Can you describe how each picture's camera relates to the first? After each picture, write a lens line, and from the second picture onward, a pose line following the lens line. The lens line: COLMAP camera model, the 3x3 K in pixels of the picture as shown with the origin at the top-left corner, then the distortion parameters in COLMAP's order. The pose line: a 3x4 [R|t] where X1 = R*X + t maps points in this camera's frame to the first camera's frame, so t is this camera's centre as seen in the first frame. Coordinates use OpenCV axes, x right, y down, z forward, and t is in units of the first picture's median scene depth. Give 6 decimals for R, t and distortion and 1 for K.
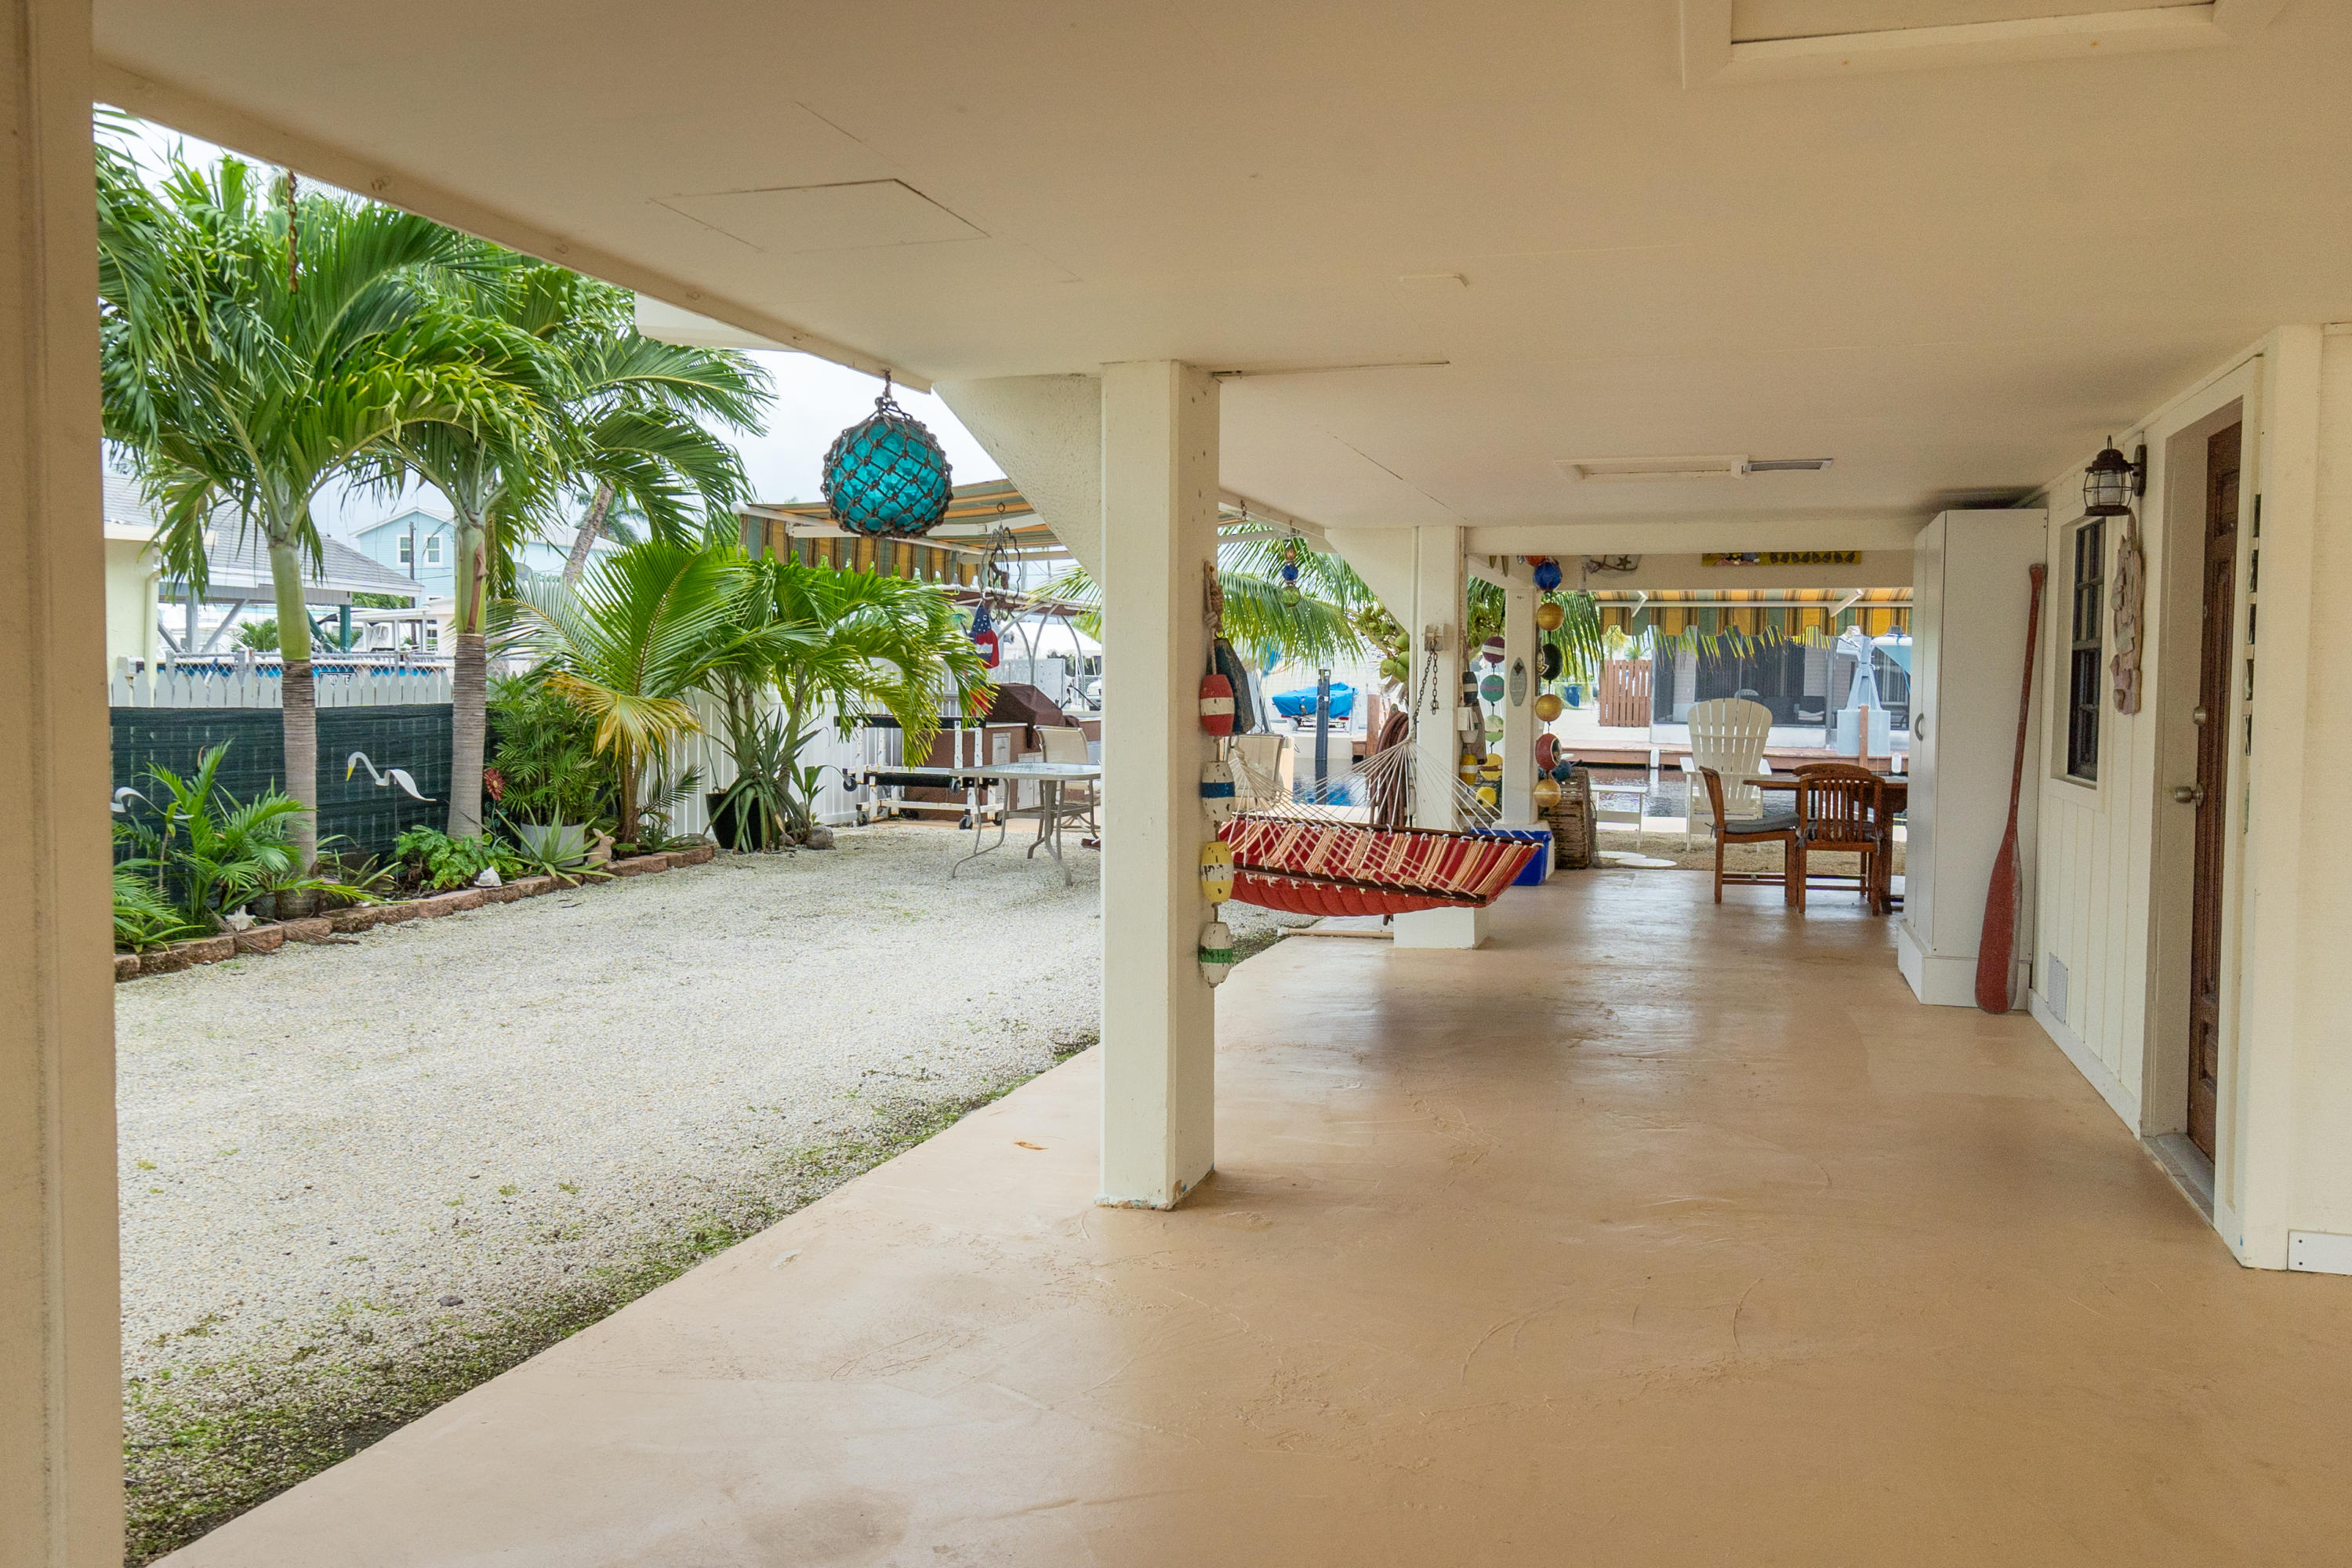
lens RADIAL K [[1890.2, 0, 1123.4], [0, 1890.2, 796.7], [0, 0, 1]] dist [-0.017161, -0.001475]
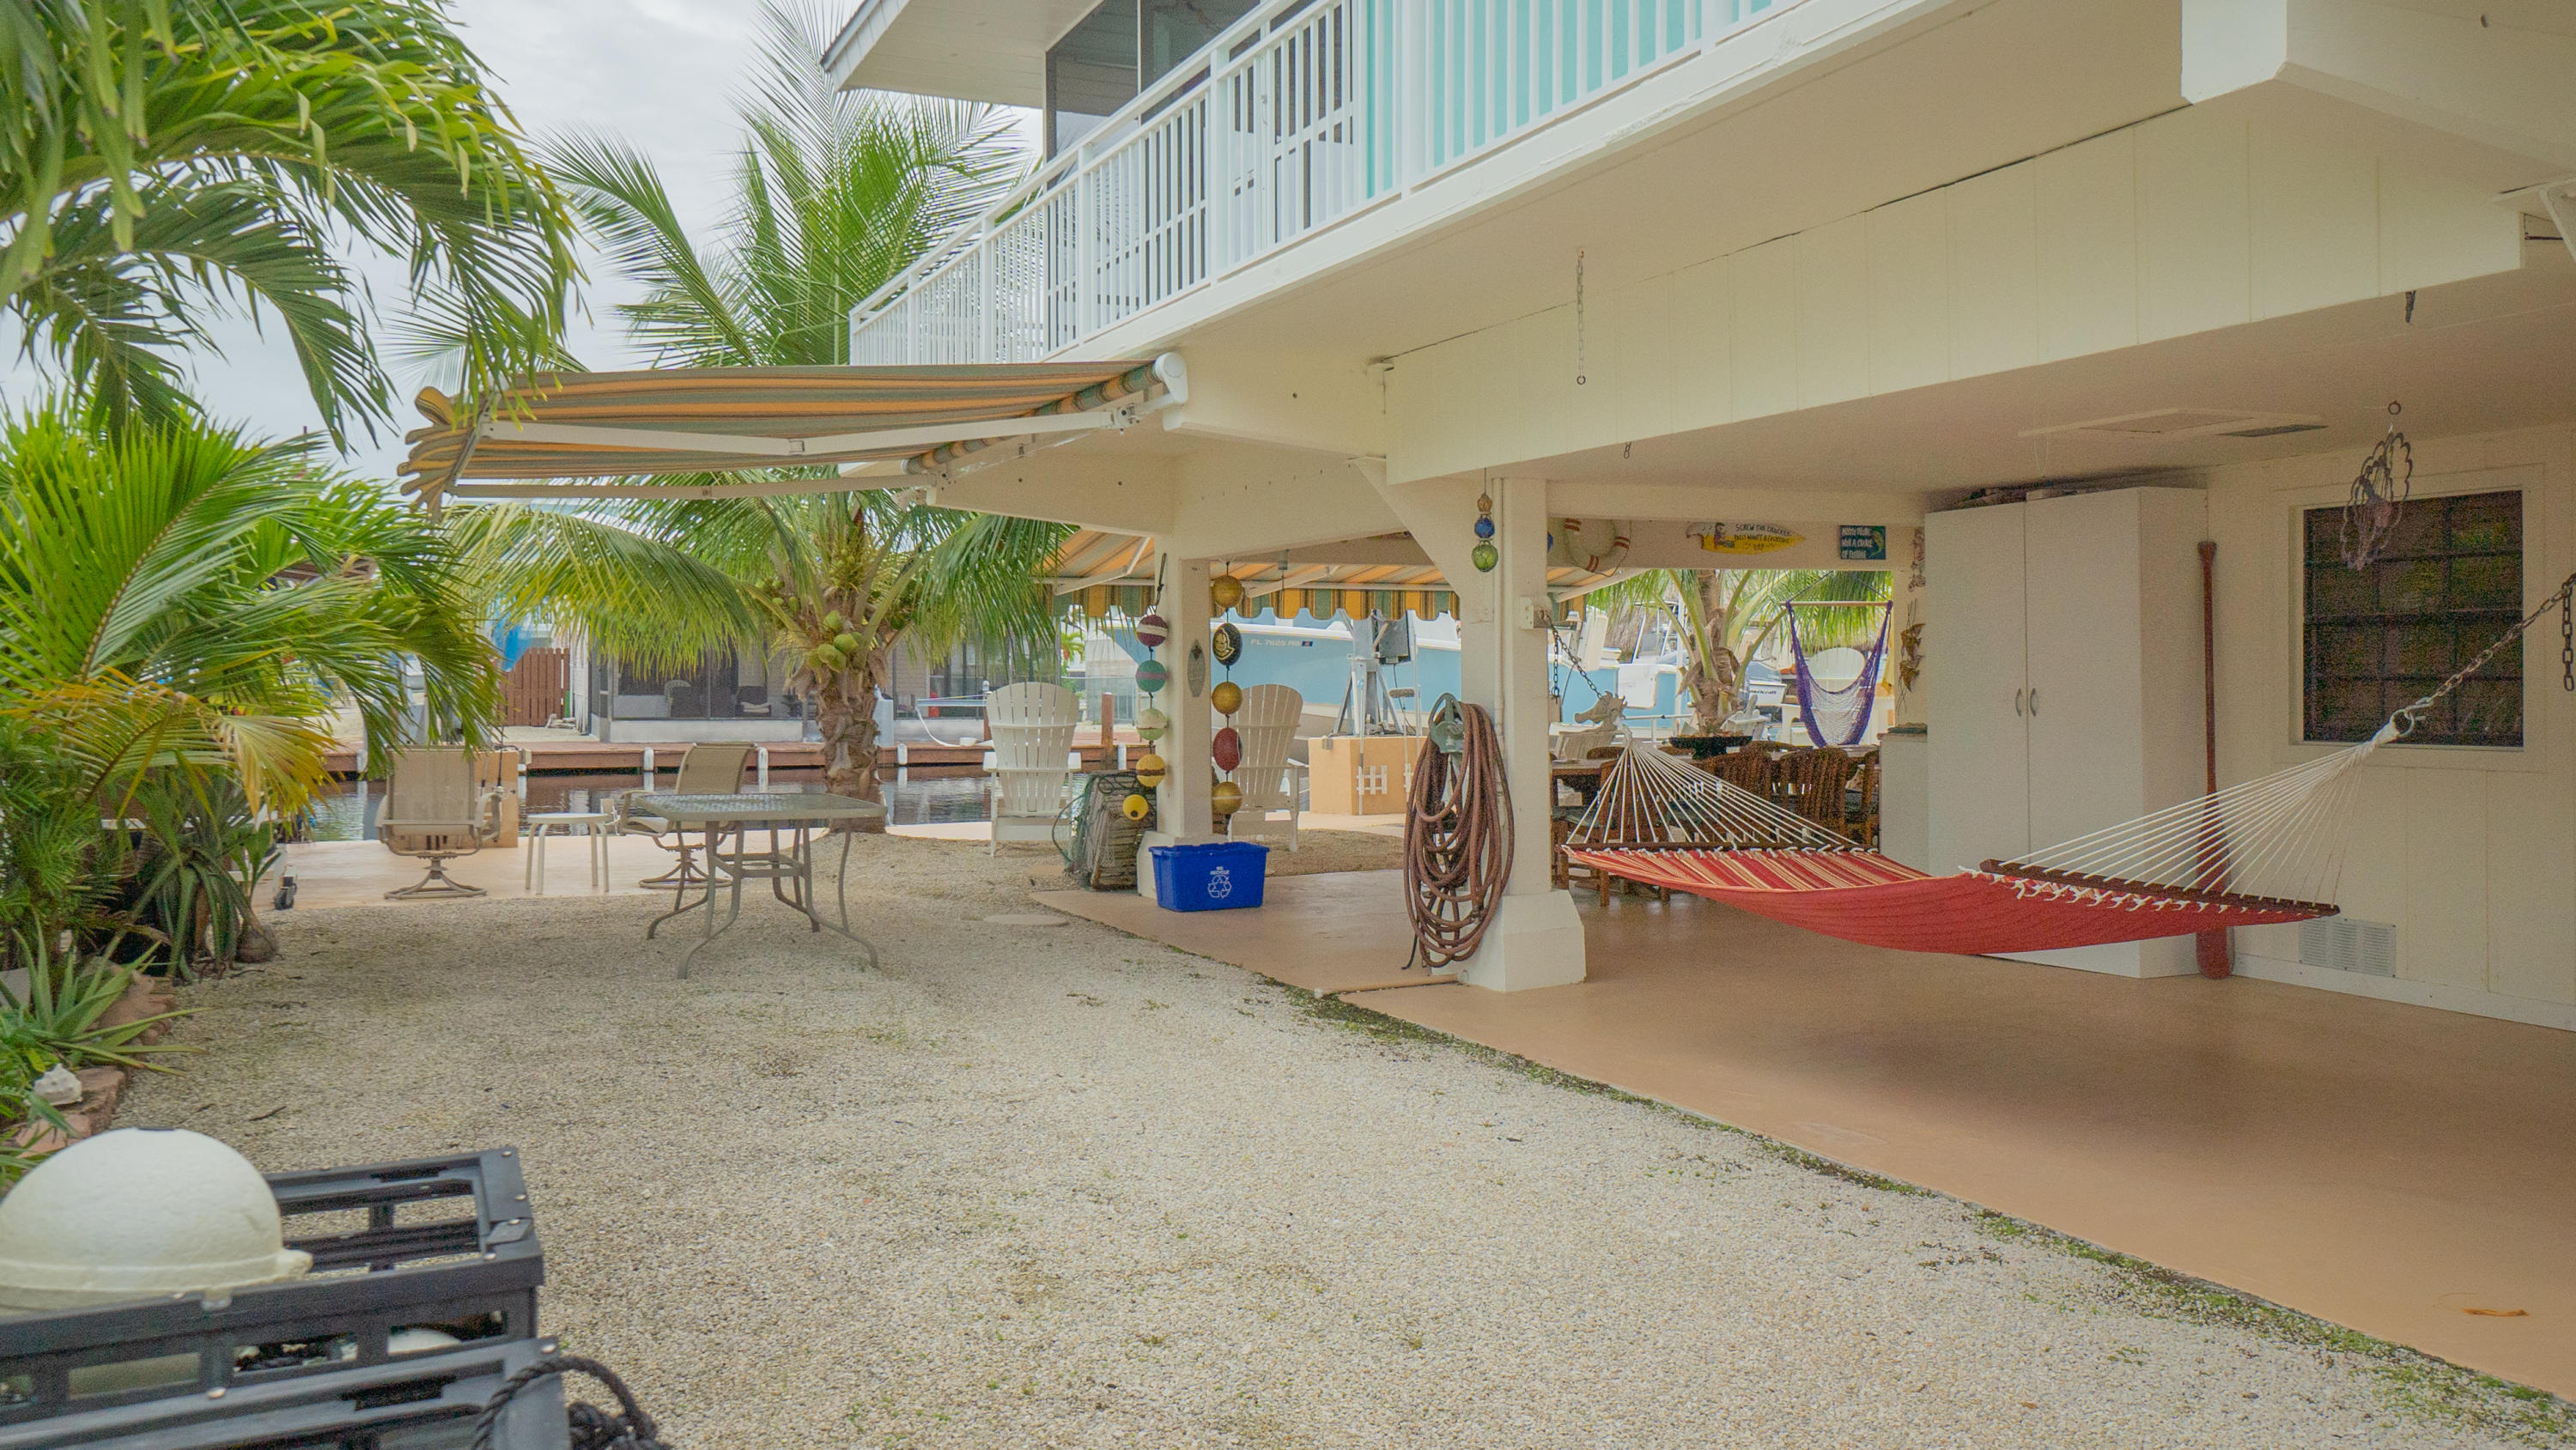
lens RADIAL K [[2027.6, 0, 1294.6], [0, 2027.6, 716.7], [0, 0, 1]] dist [0.052154, 0.015769]
pose [[0.723569, -0.027376, 0.689709, -0.397892], [0.054417, 0.998366, -0.017462, -0.021162], [-0.688104, 0.050166, 0.723876, 0.317794]]
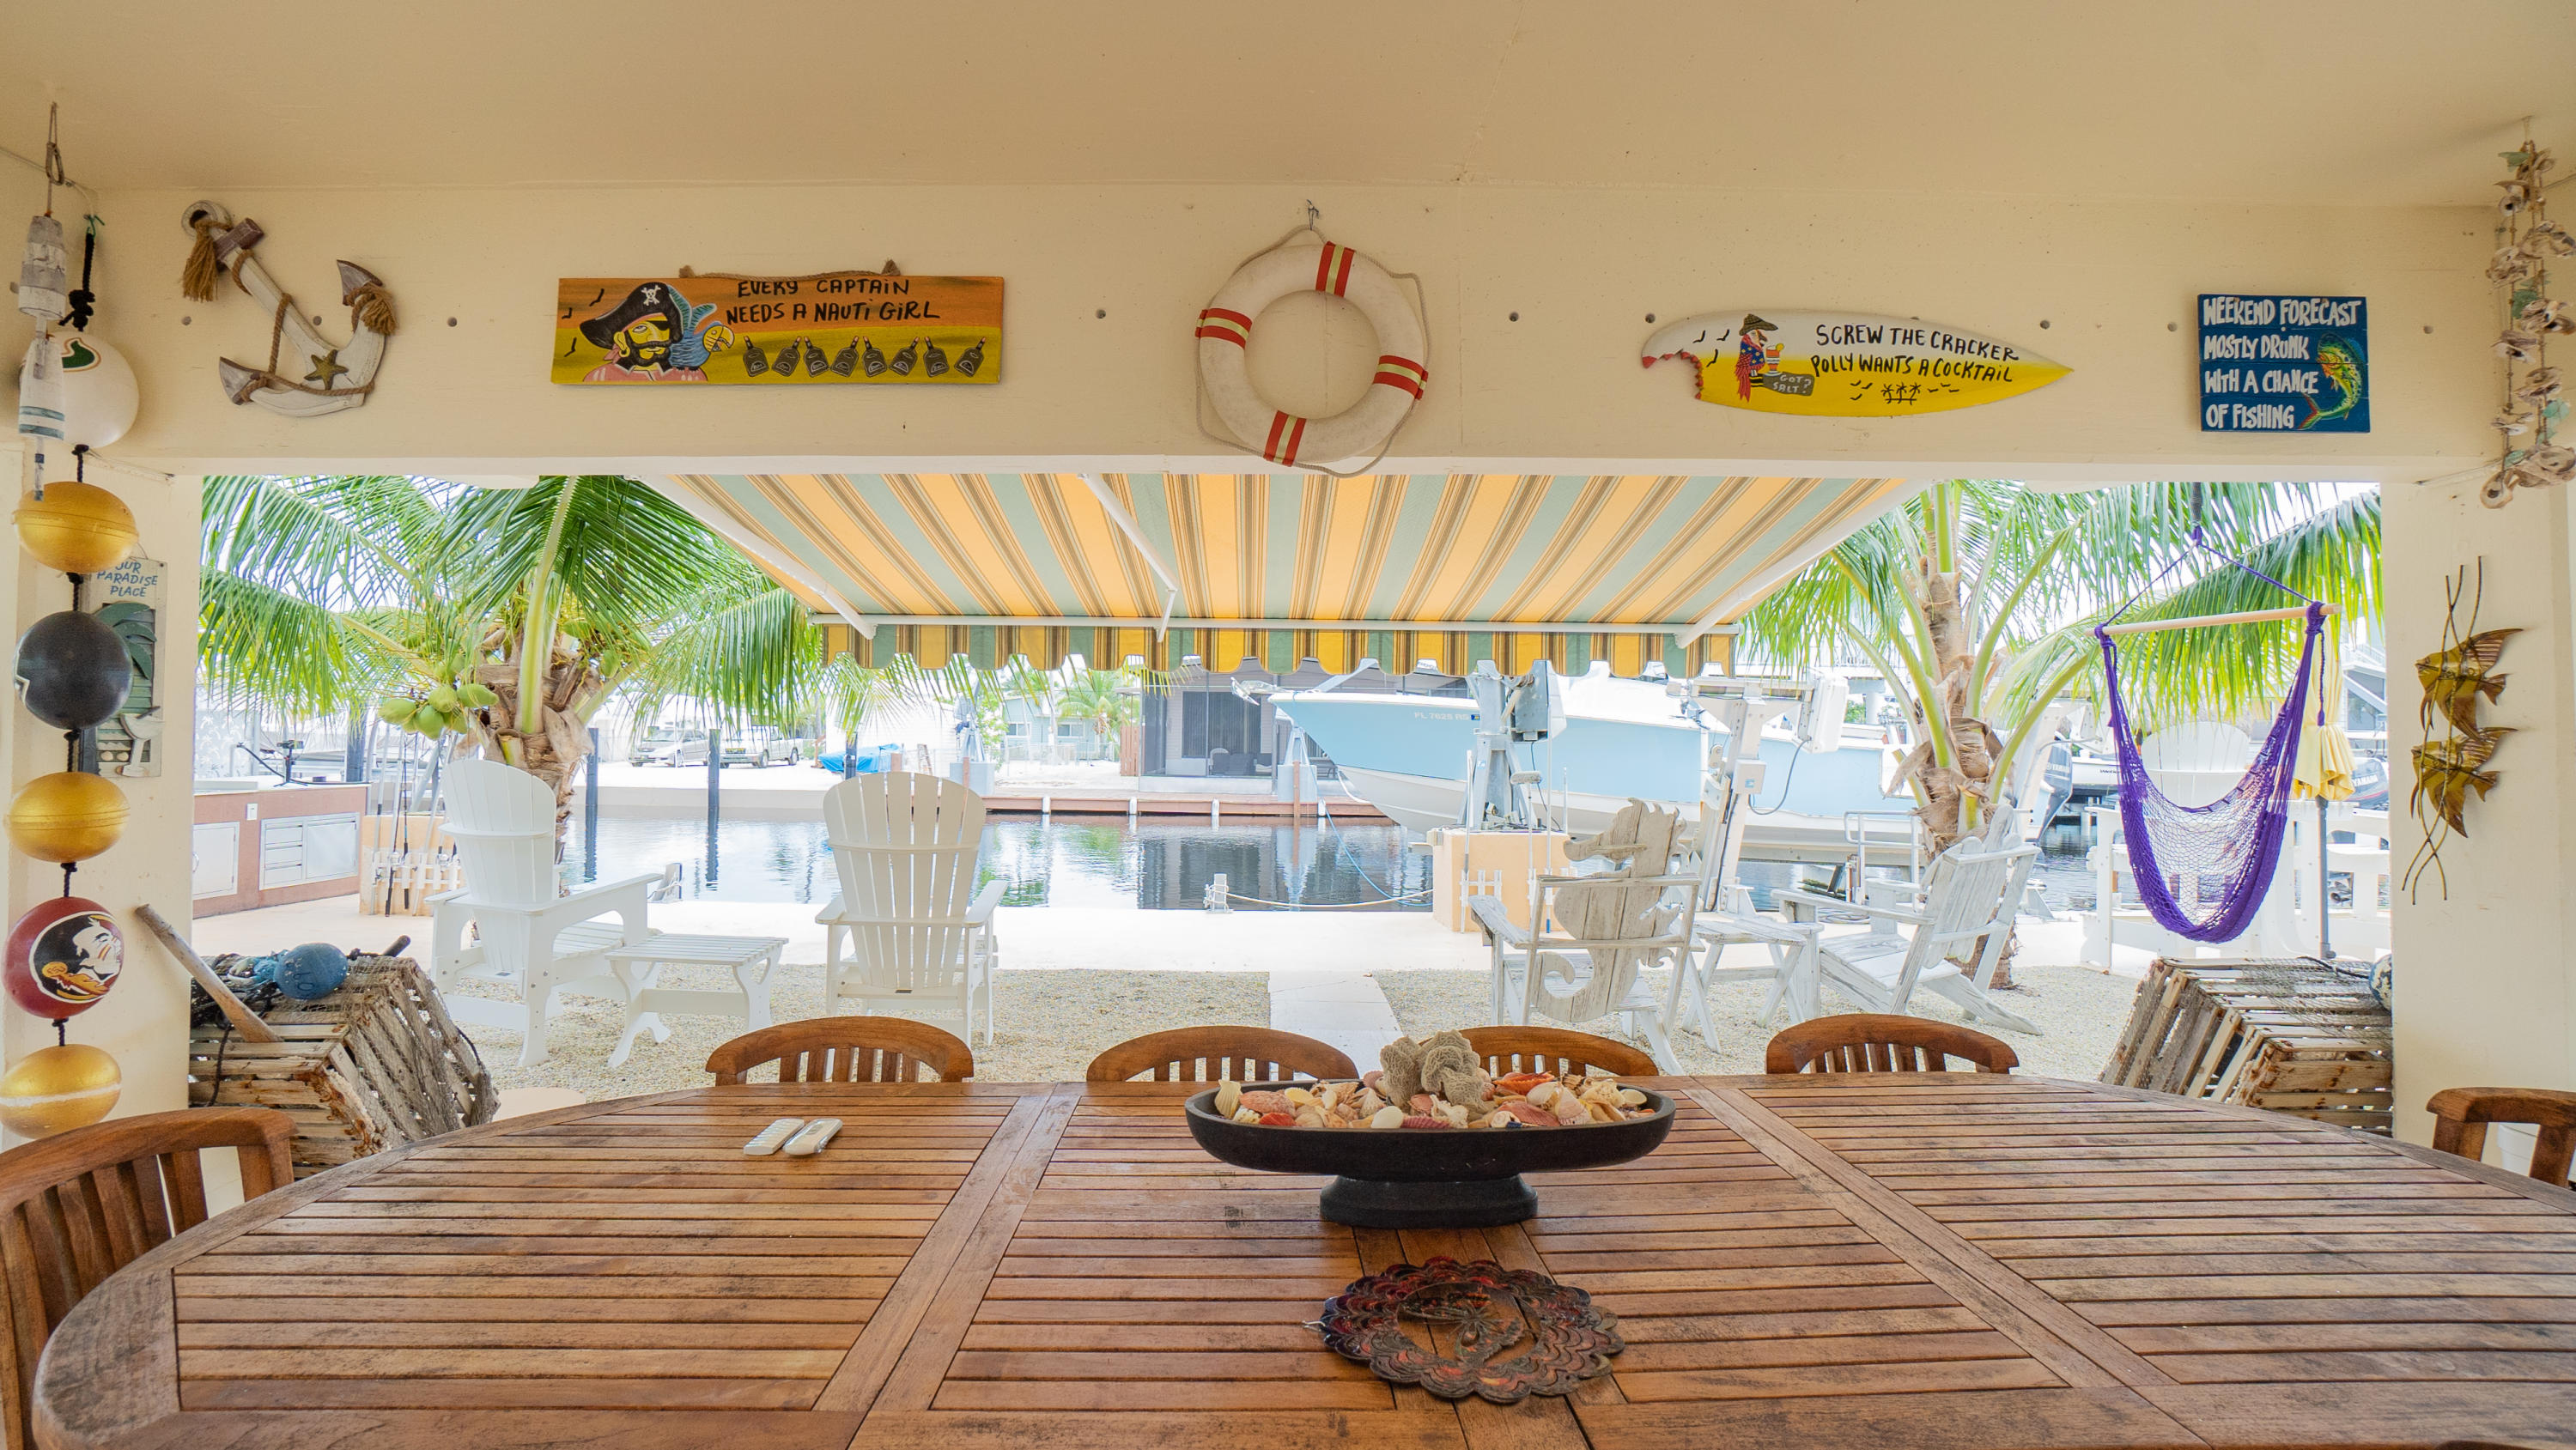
lens RADIAL K [[1130.5, 0, 1271.4], [0, 1130.5, 714.3], [0, 0, 1]] dist [-0.040202, 0.008888]
pose [[0.948014, 0.008275, 0.318120, 0.365645], [0.019151, 0.996366, -0.082990, -0.046279], [-0.317651, 0.084769, 0.944411, 0.783343]]
